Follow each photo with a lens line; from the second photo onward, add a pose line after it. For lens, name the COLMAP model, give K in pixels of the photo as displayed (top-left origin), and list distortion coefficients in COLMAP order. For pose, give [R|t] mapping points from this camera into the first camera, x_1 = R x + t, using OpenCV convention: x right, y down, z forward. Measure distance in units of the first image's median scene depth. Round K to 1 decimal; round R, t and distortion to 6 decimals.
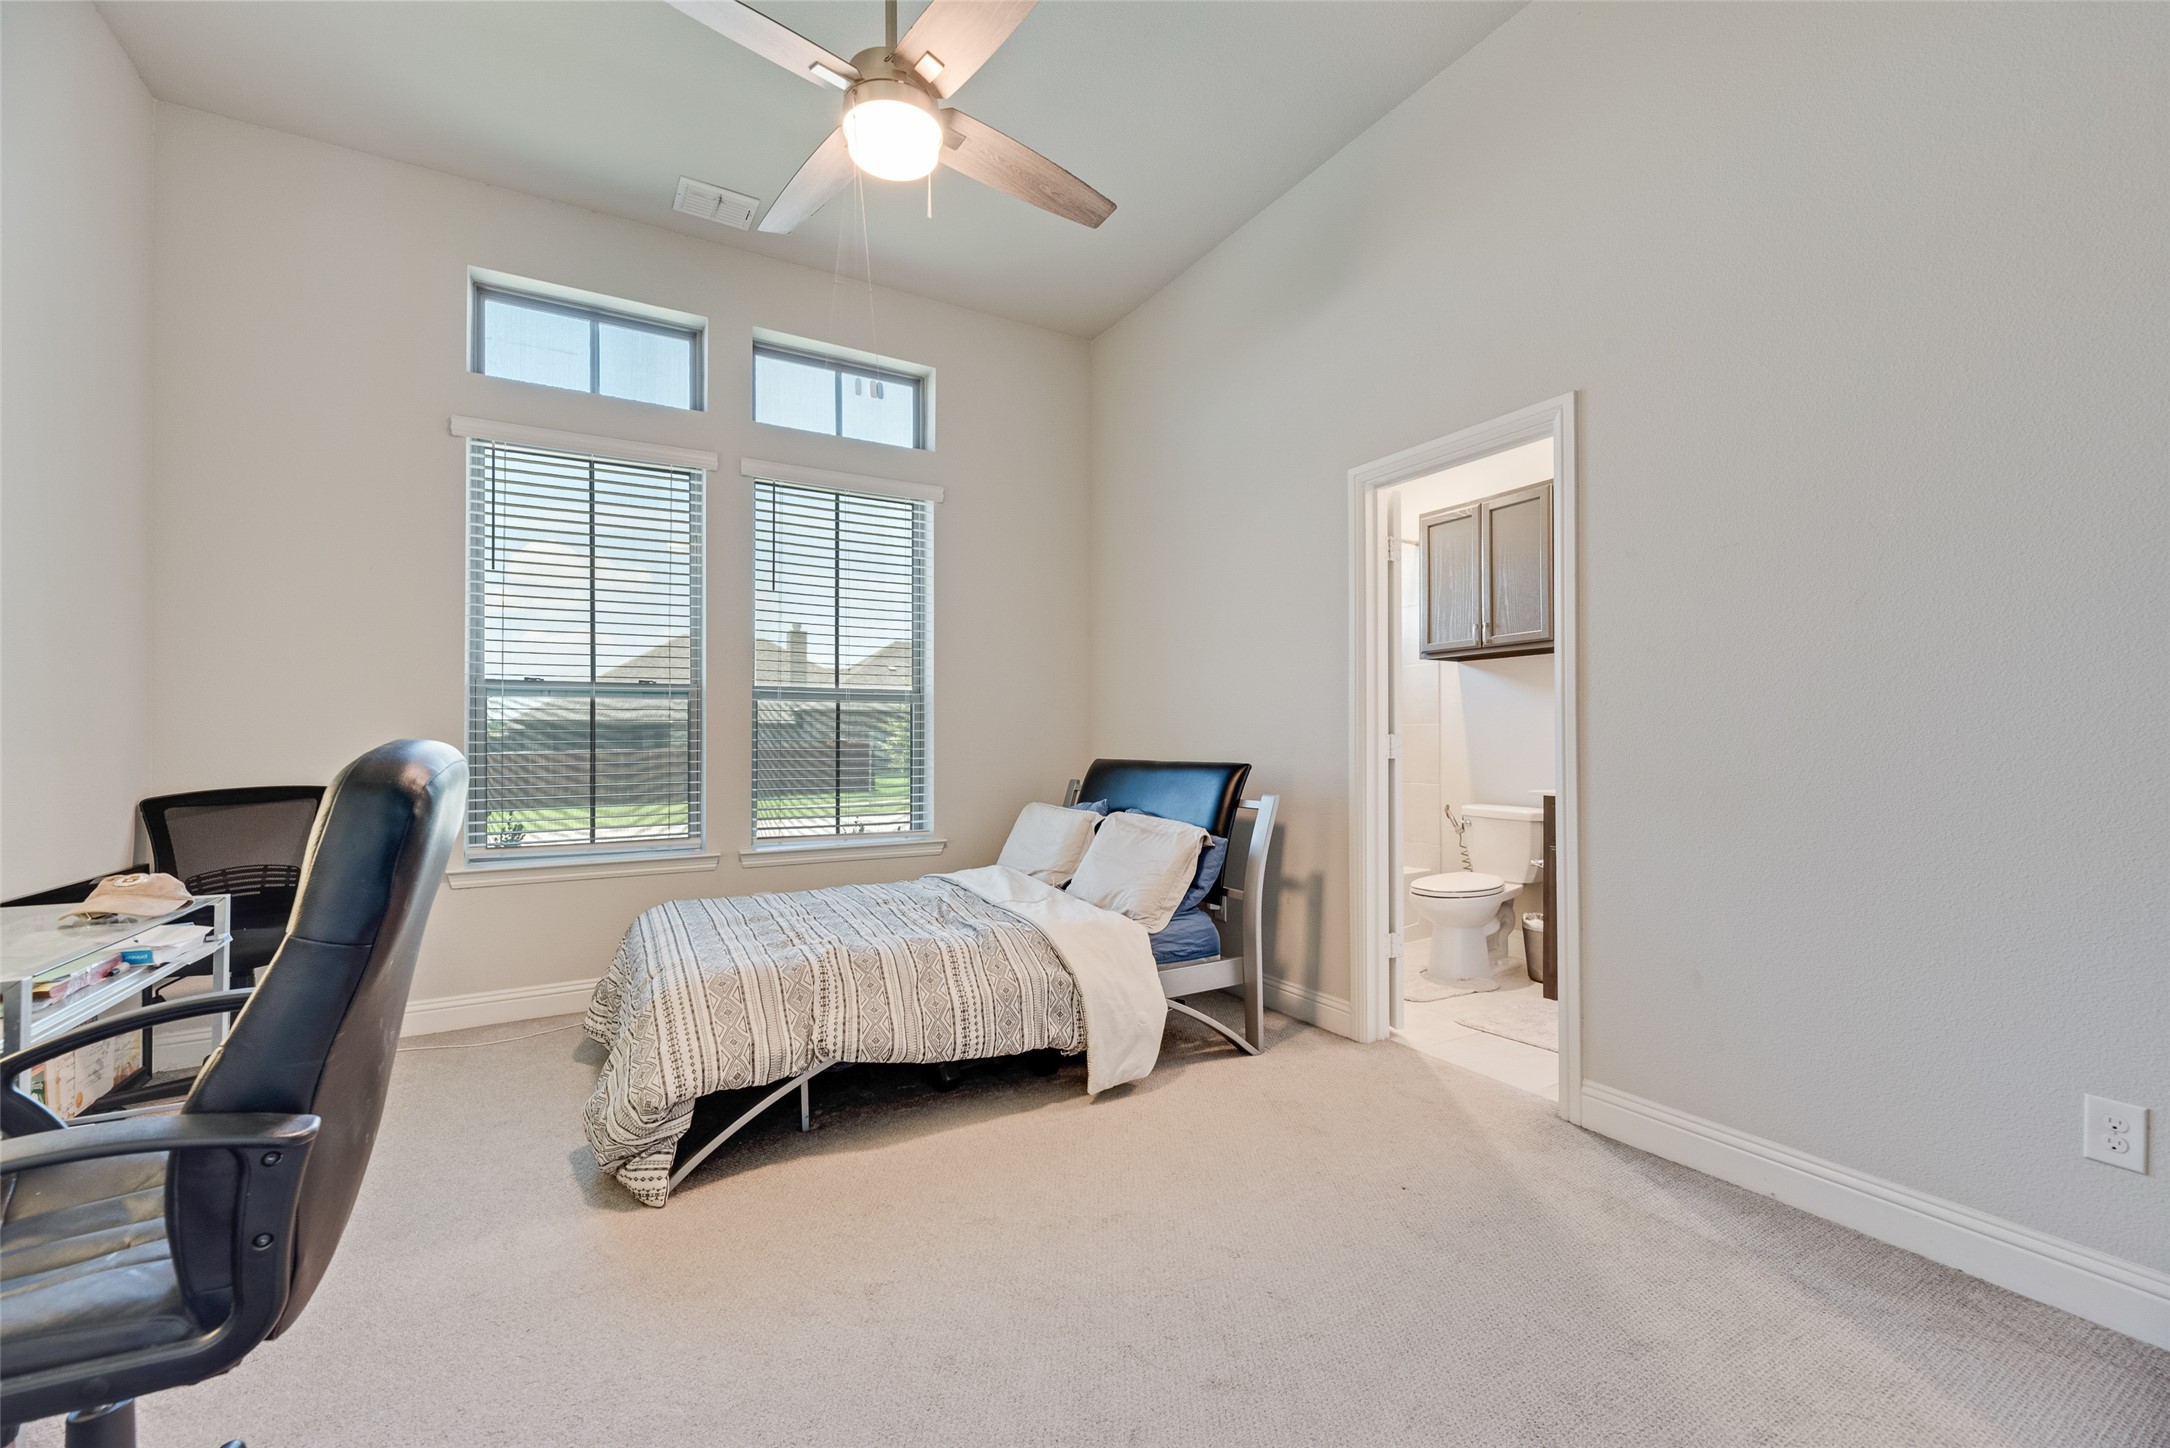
lens RADIAL K [[882.8, 0, 1080.8], [0, 882.8, 729.8], [0, 0, 1]] dist [0.001270, 0.000582]
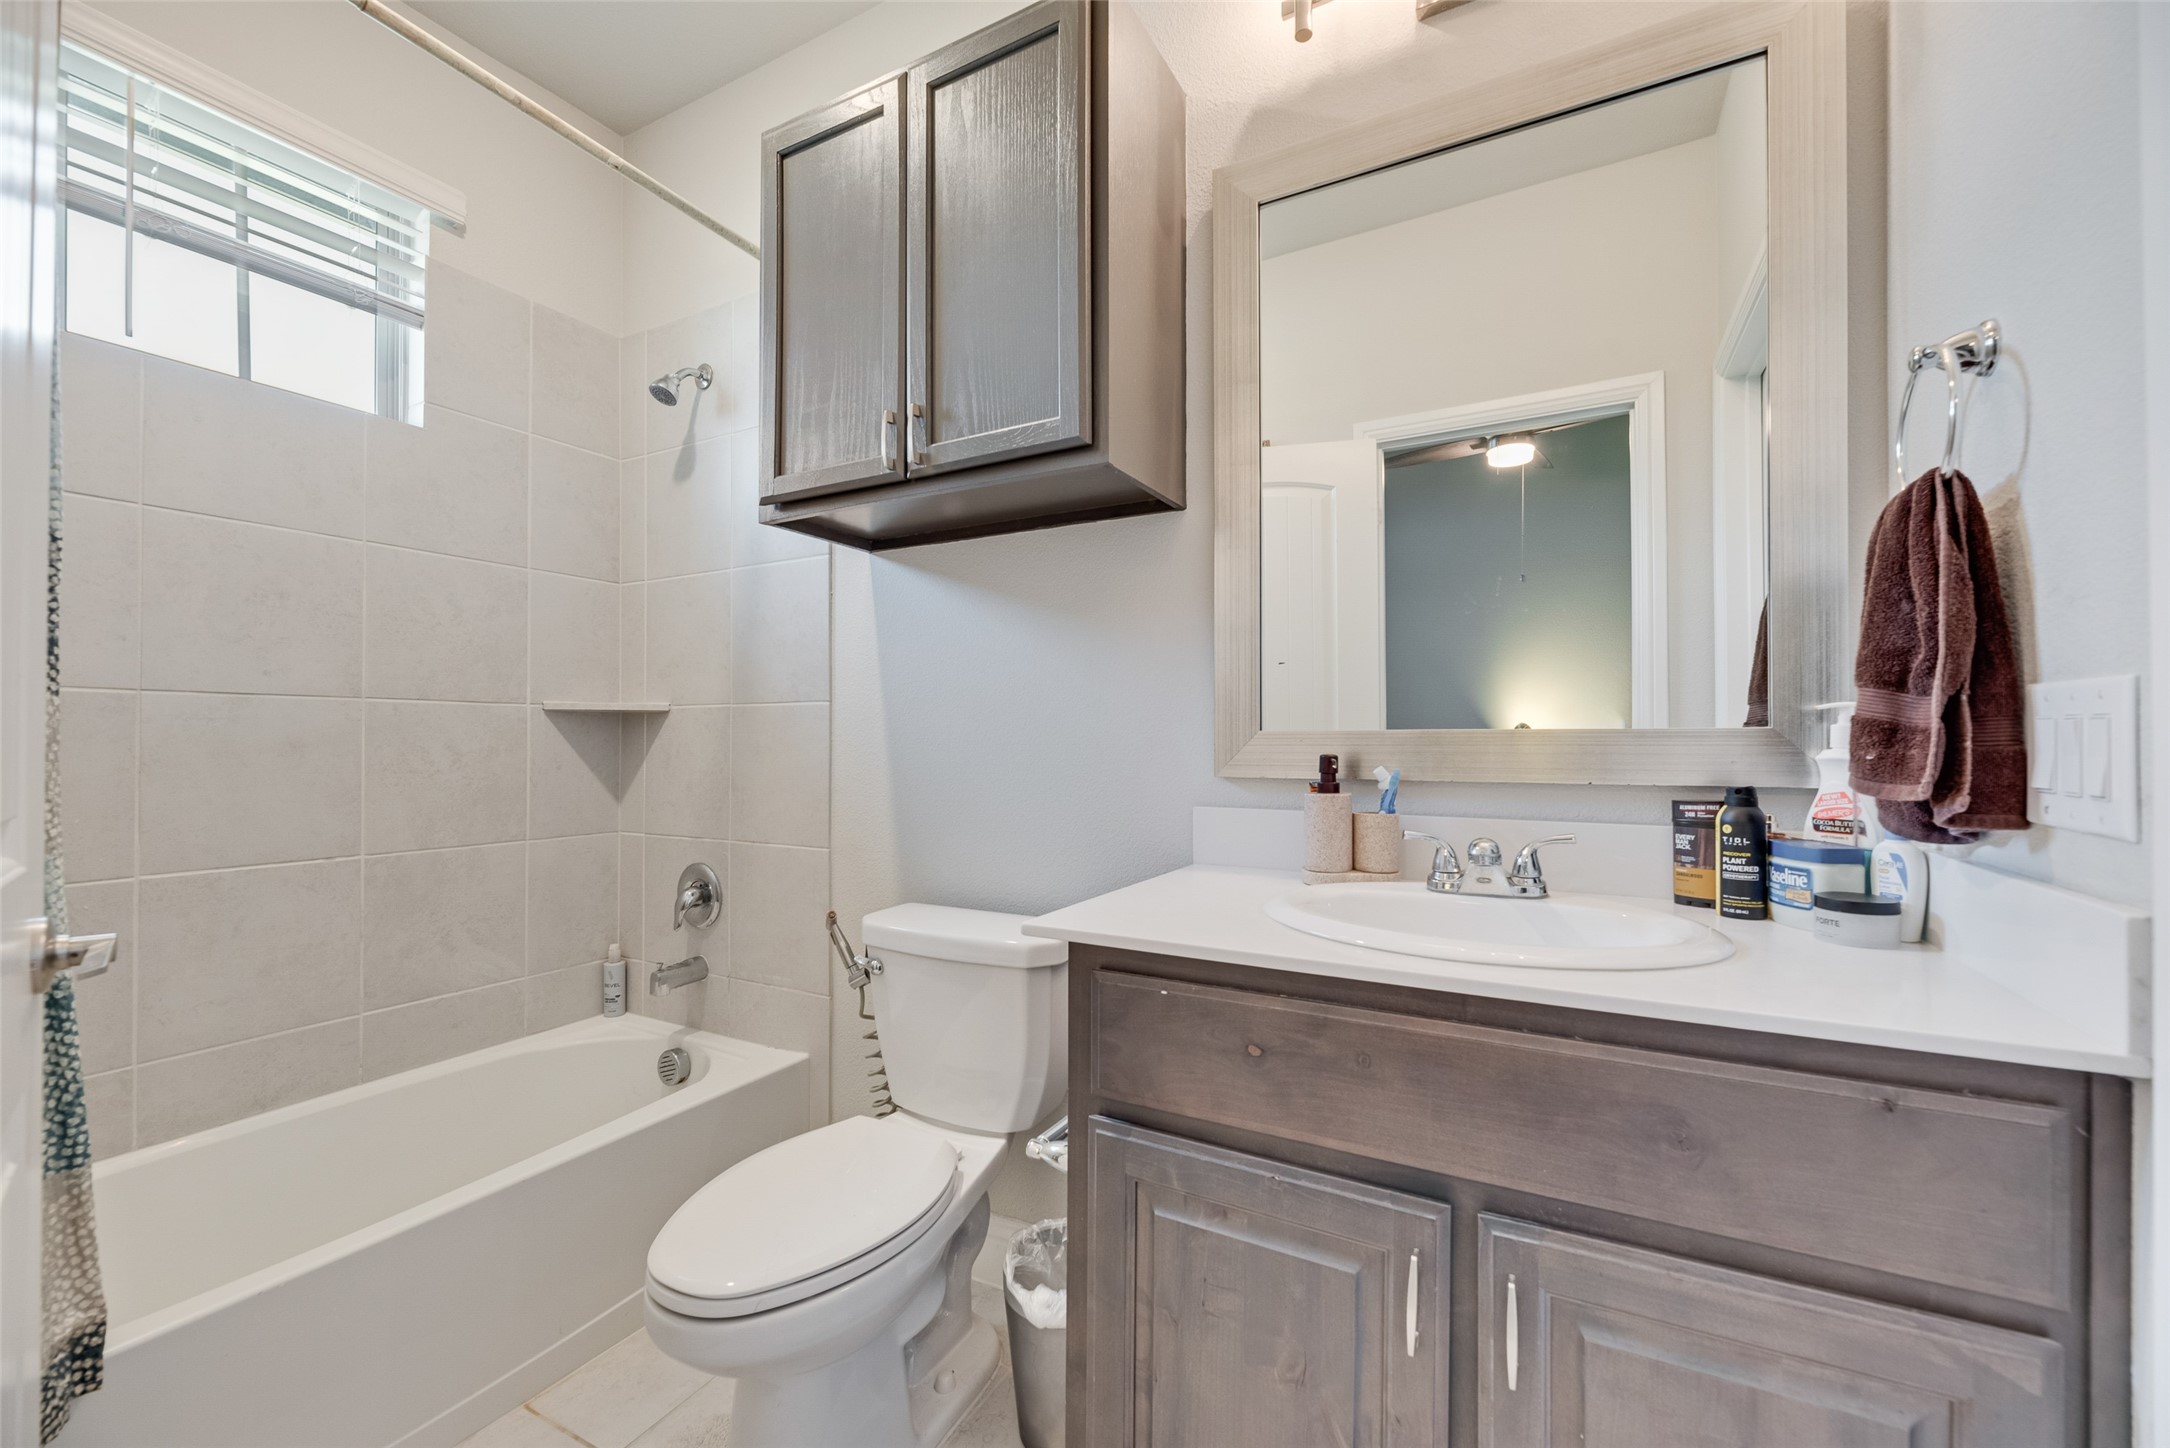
lens RADIAL K [[882.8, 0, 1083.3], [0, 882.8, 726.3], [0, 0, 1]] dist [0.001270, 0.000582]
pose [[0.857236, 0.006027, 0.514888, 0.336260], [-0.006709, 0.999977, -0.000535, 0.004627], [-0.514880, -0.002996, 0.857257, 0.666064]]
